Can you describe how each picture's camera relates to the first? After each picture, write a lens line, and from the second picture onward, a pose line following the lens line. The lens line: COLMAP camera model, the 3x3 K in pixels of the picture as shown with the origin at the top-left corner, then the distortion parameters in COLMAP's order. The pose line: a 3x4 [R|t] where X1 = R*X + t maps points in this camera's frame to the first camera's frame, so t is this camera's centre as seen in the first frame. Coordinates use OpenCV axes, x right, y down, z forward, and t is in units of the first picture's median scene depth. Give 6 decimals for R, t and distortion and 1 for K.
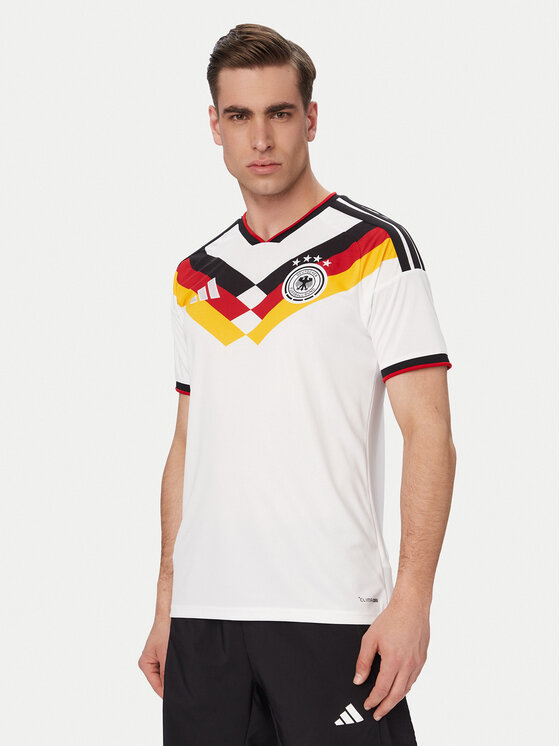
lens RADIAL K [[1213.1, 0, 280.0], [0, 1213.1, 373.0], [0, 0, 1]] dist [1.554148, 0.062529]
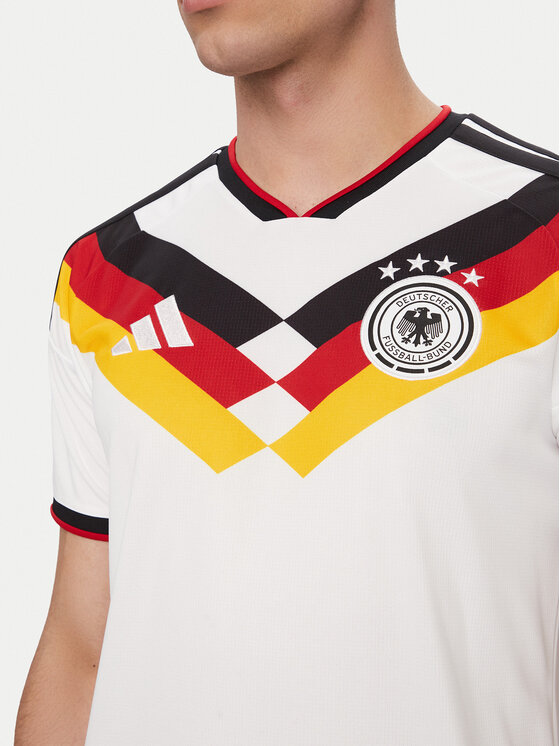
lens RADIAL K [[1052.2, 0, 280.0], [0, 1052.2, 373.0], [0, 0, 1]] dist [0.154736, 0.007380]
pose [[0.972211, -0.024030, 0.232872, -0.105602], [-0.007191, 0.991183, 0.132301, -0.102189], [-0.233998, -0.130299, 0.963466, 0.658943]]
